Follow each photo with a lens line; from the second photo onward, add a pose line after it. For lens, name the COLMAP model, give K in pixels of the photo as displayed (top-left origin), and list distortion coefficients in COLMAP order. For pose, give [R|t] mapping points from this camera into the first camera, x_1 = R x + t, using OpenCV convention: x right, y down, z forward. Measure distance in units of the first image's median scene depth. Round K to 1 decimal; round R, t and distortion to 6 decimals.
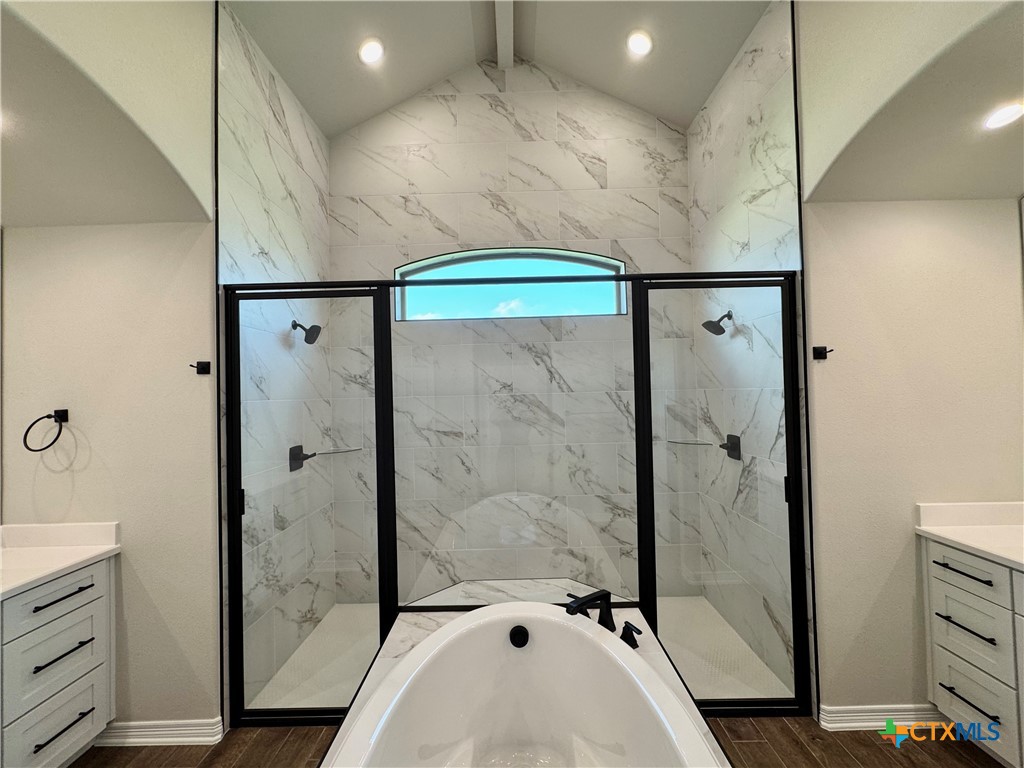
lens RADIAL K [[408.1, 0, 511.0], [0, 408.1, 384.3], [0, 0, 1]] dist [-0.003647, 0.001058]
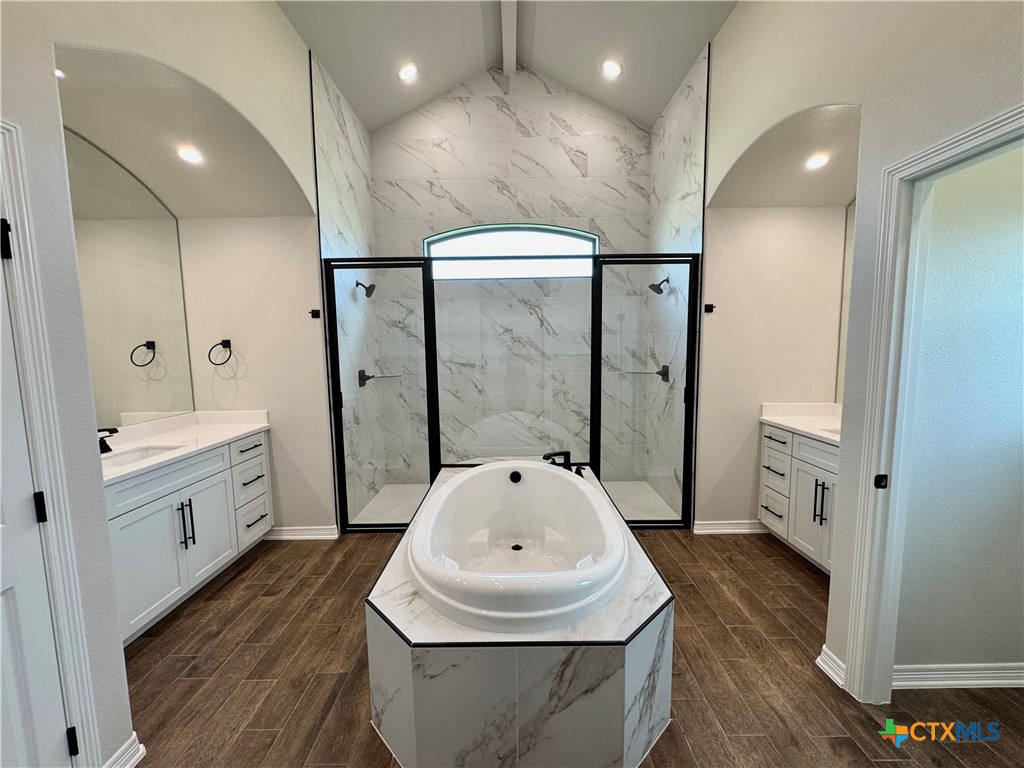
lens RADIAL K [[408.1, 0, 510.1], [0, 408.1, 383.0], [0, 0, 1]] dist [-0.003647, 0.001058]
pose [[0.999950, 0.009753, 0.002261, -0.006701], [-0.009949, 0.993217, 0.115846, 0.026577], [-0.001116, -0.115863, 0.993265, -0.452708]]
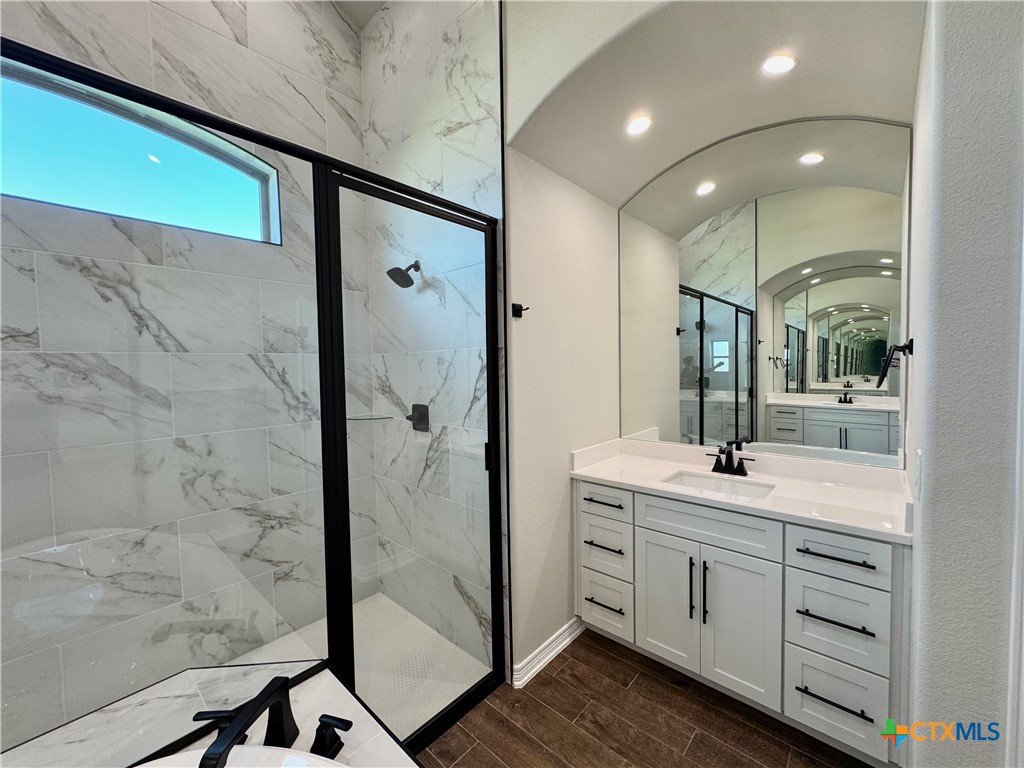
lens RADIAL K [[408.1, 0, 512.1], [0, 408.1, 384.2], [0, 0, 1]] dist [-0.003647, 0.001058]
pose [[0.665099, -0.020053, 0.746486, 0.021755], [-0.014826, 0.999088, 0.040049, 0.044622], [-0.746608, -0.037704, 0.664195, 0.276622]]
